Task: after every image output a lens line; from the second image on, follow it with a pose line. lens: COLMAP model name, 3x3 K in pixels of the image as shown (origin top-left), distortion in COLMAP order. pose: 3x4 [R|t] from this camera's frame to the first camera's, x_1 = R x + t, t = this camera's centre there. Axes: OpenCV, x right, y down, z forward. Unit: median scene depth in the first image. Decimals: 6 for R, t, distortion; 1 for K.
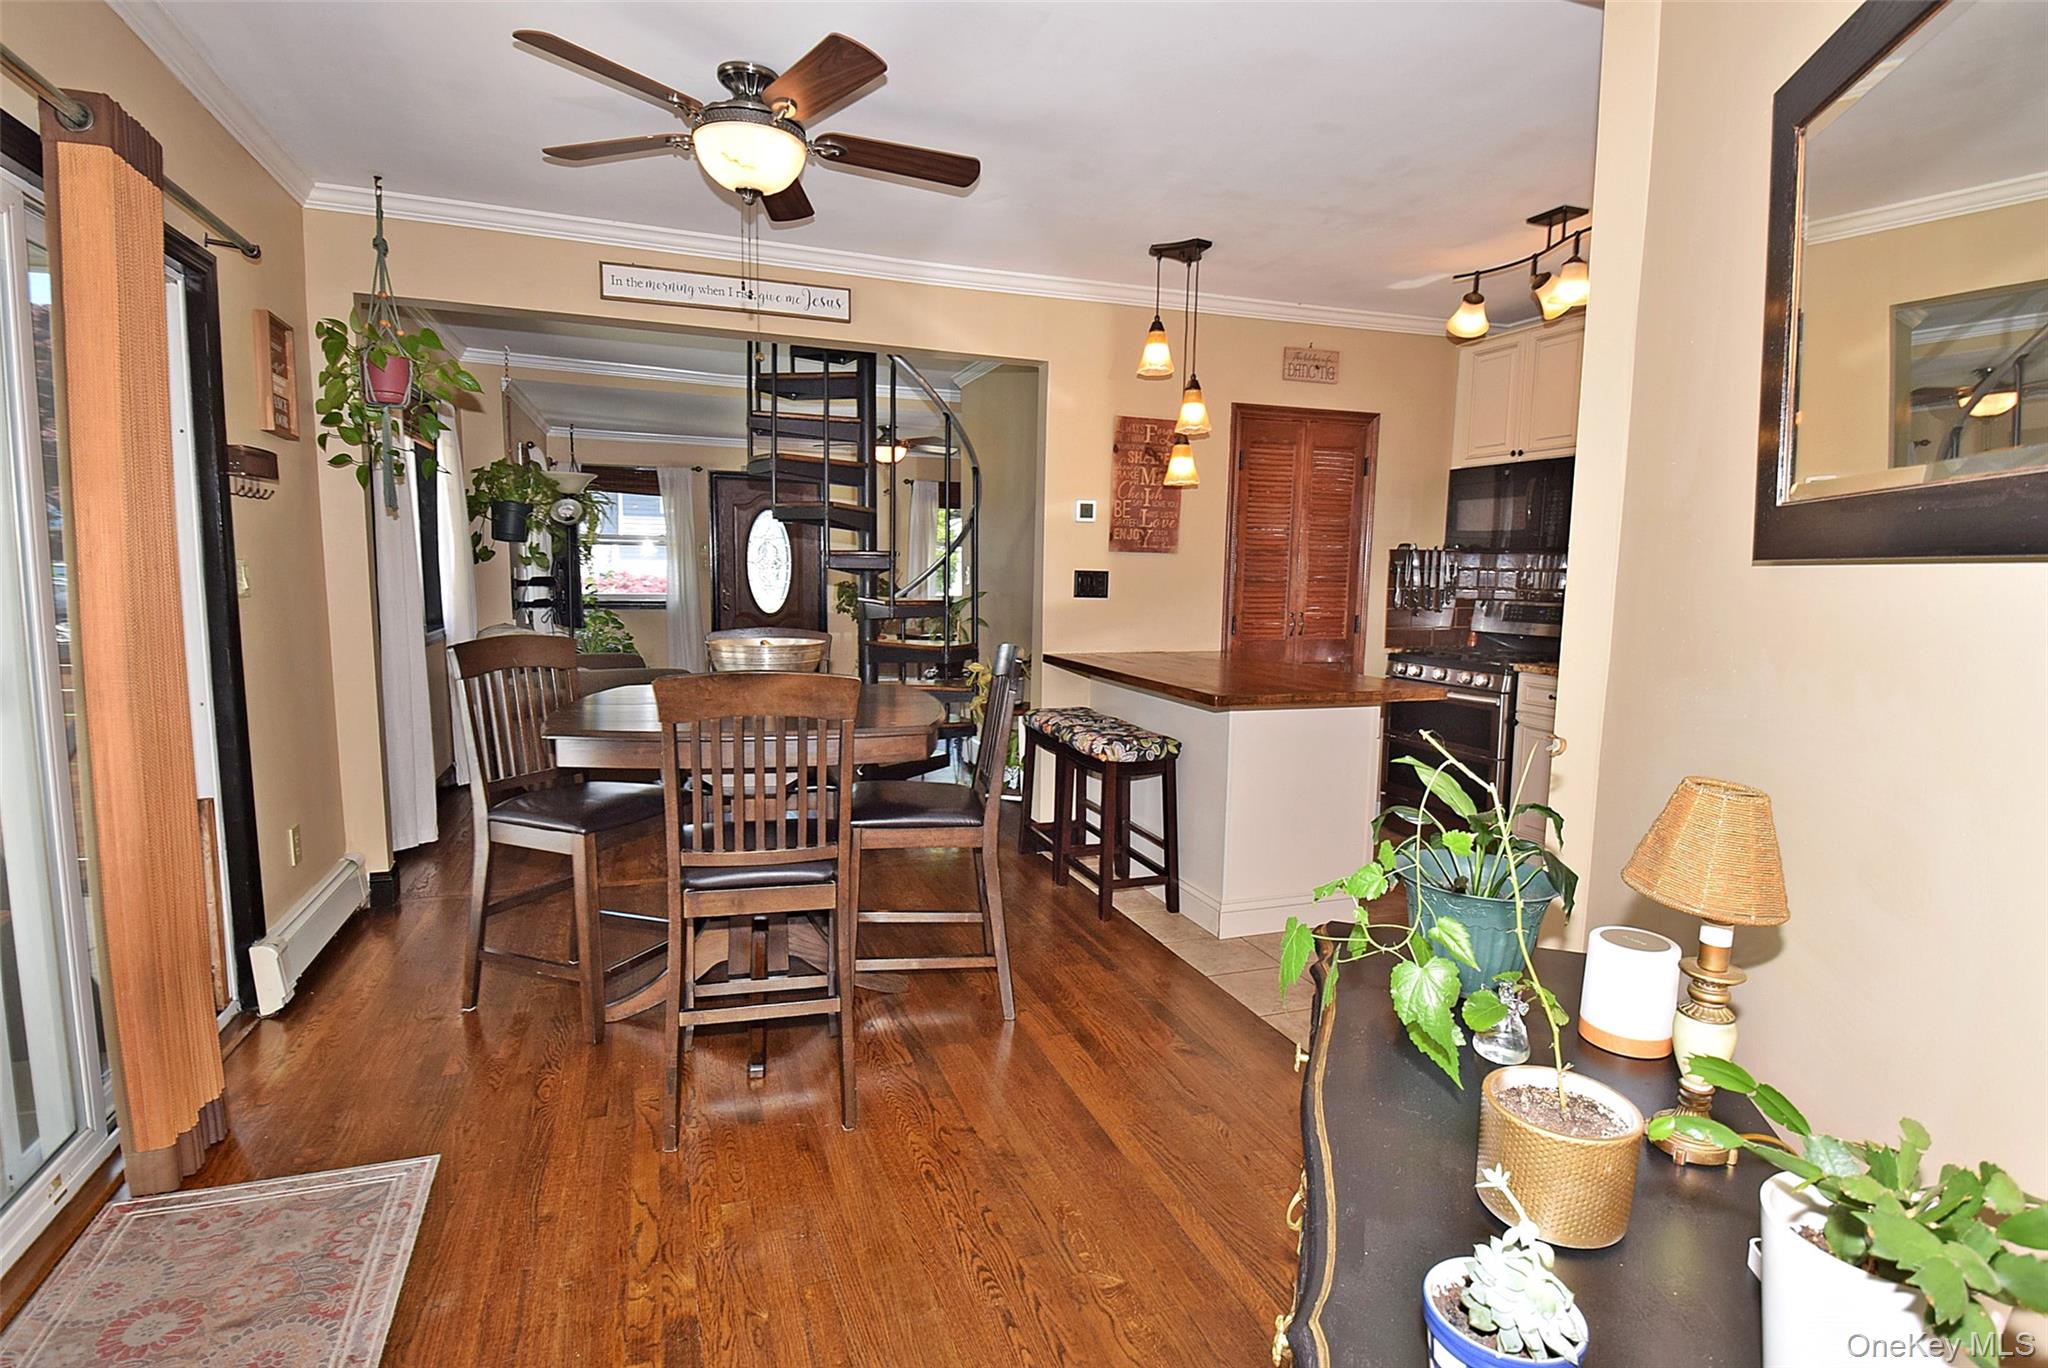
lens RADIAL K [[1078.7, 0, 1019.6], [0, 1078.7, 702.0], [0, 0, 1]] dist [0.016948, -0.015522]
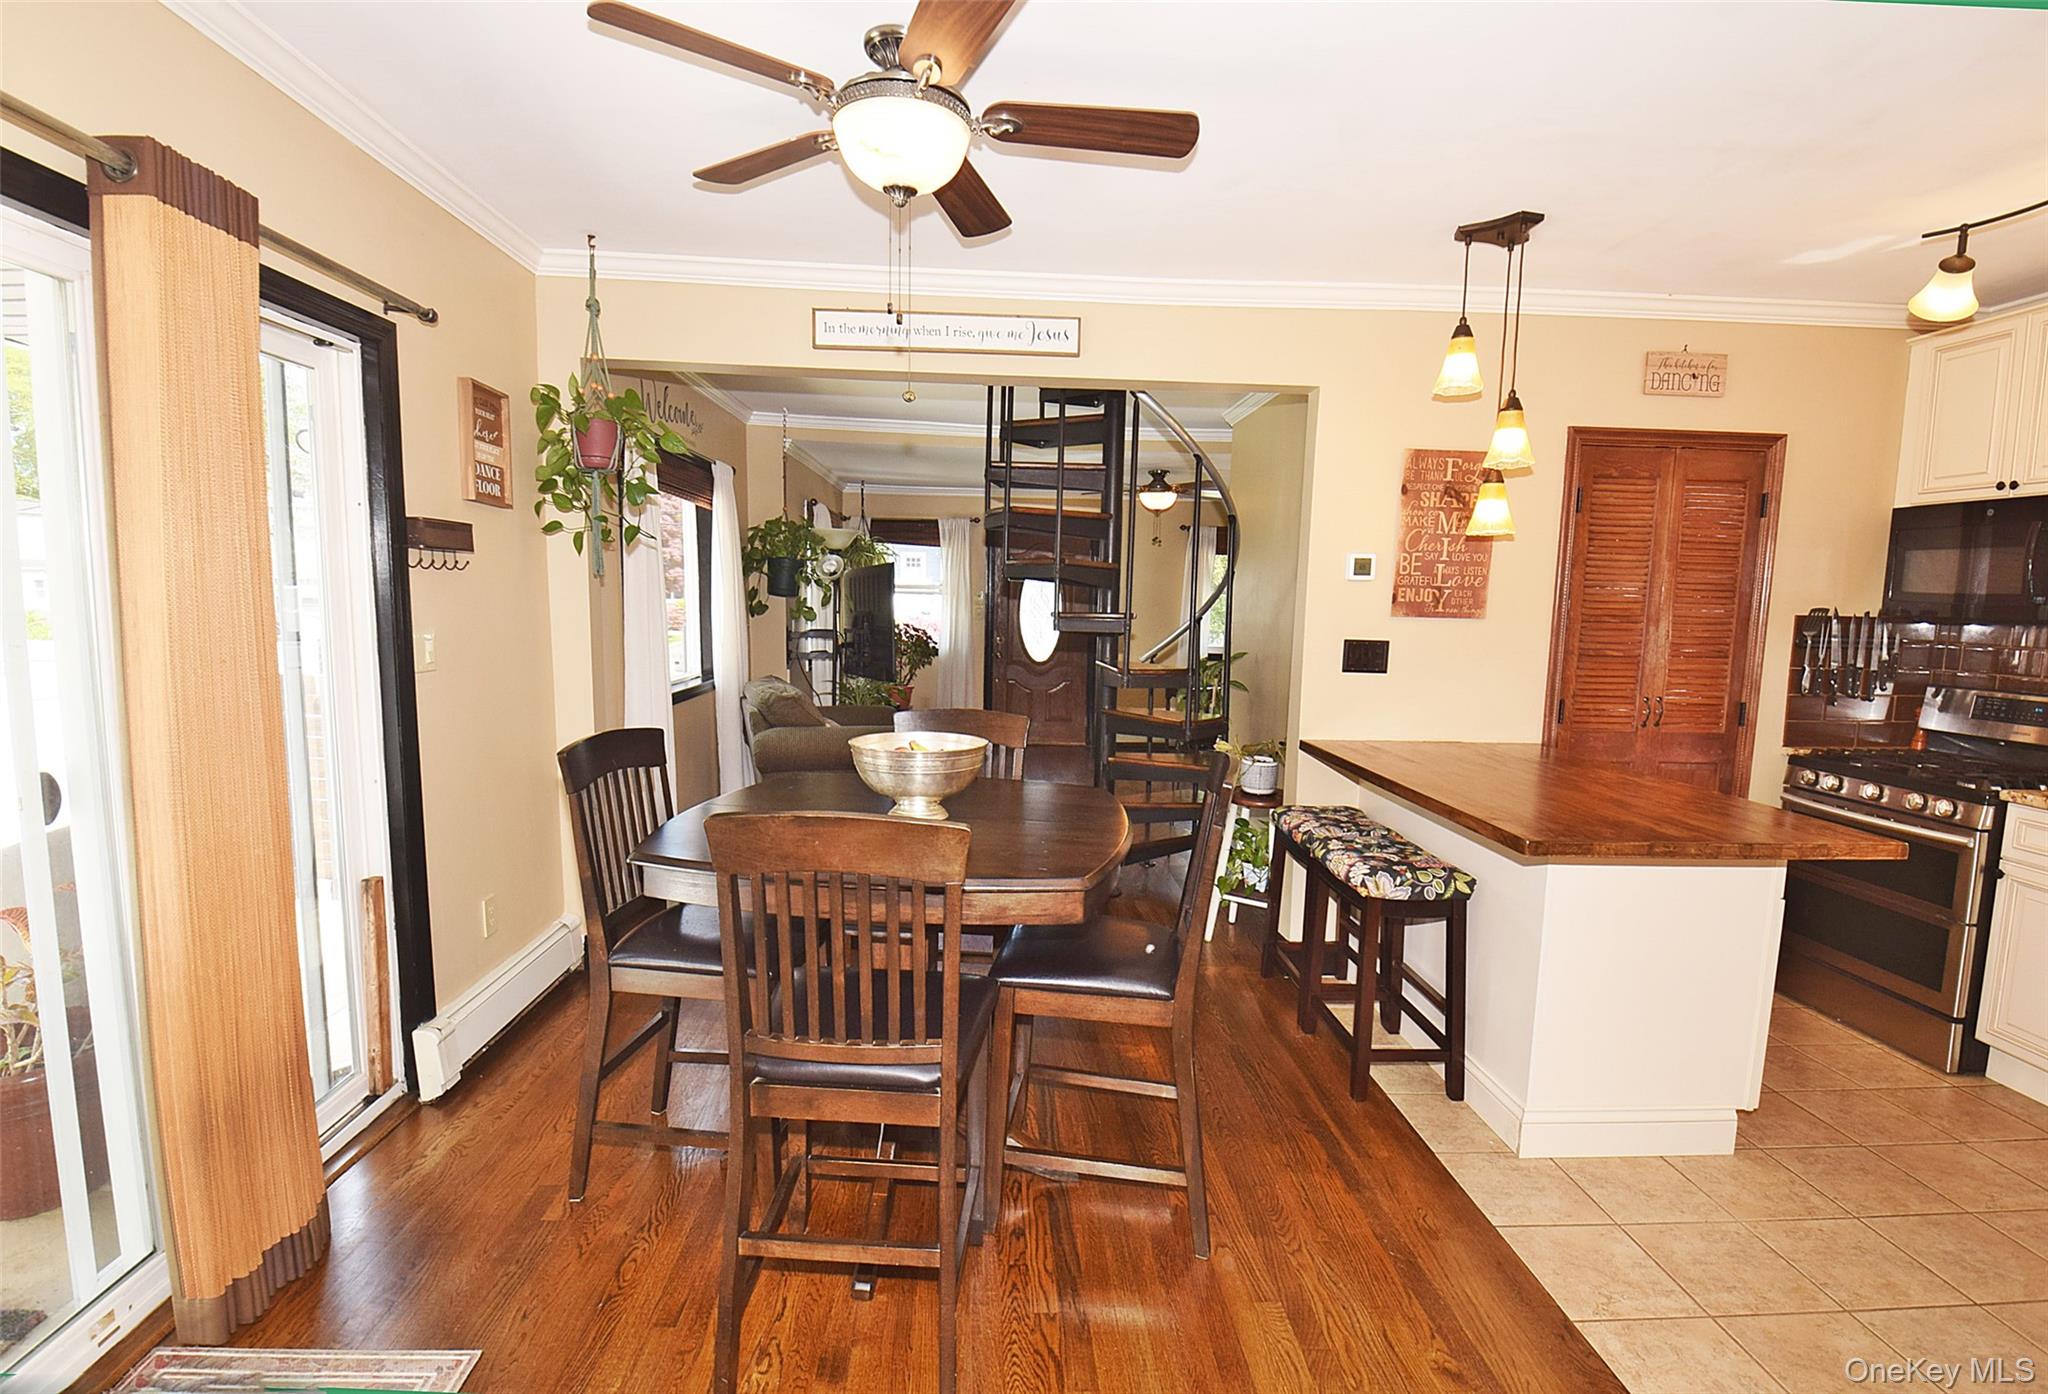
lens RADIAL K [[1000.9, 0, 1011.7], [0, 1000.9, 713.5], [0, 0, 1]] dist [-0.001293, -0.013162]
pose [[0.952476, 0.038774, -0.302135, 0.045910], [-0.042536, 0.999078, -0.005880, -0.056661], [0.301629, 0.018452, 0.953247, 0.224021]]
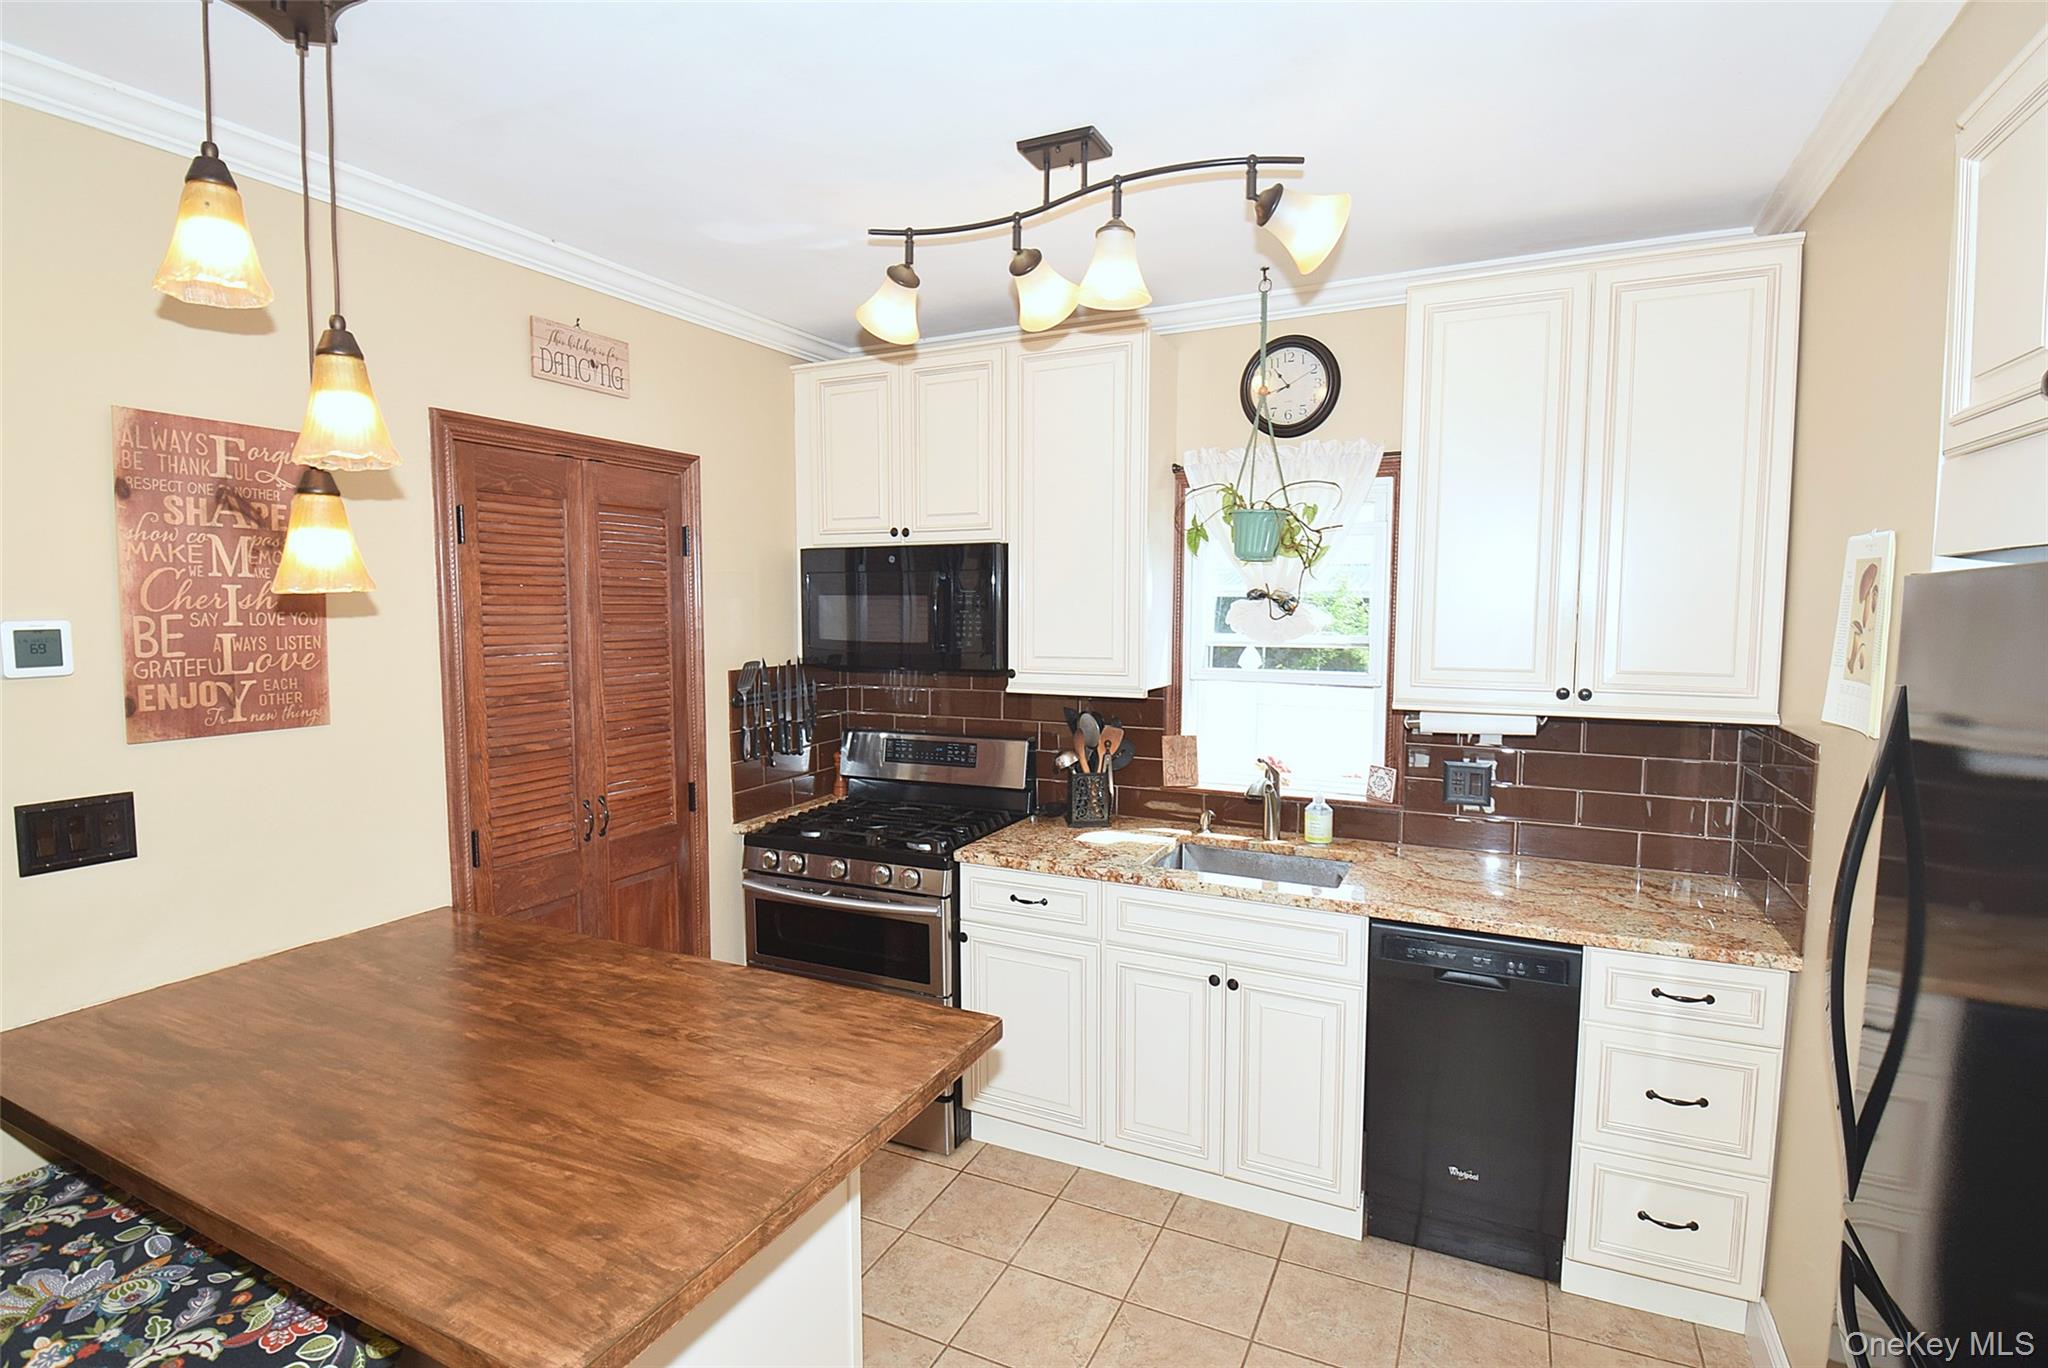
lens RADIAL K [[981.2, 0, 1035.1], [0, 981.2, 690.9], [0, 0, 1]] dist [-0.025989, -0.005561]
pose [[0.712661, -0.076616, 0.697313, 0.086907], [0.094854, 0.995414, 0.012428, -0.147628], [-0.695067, 0.057286, 0.716659, 0.573489]]
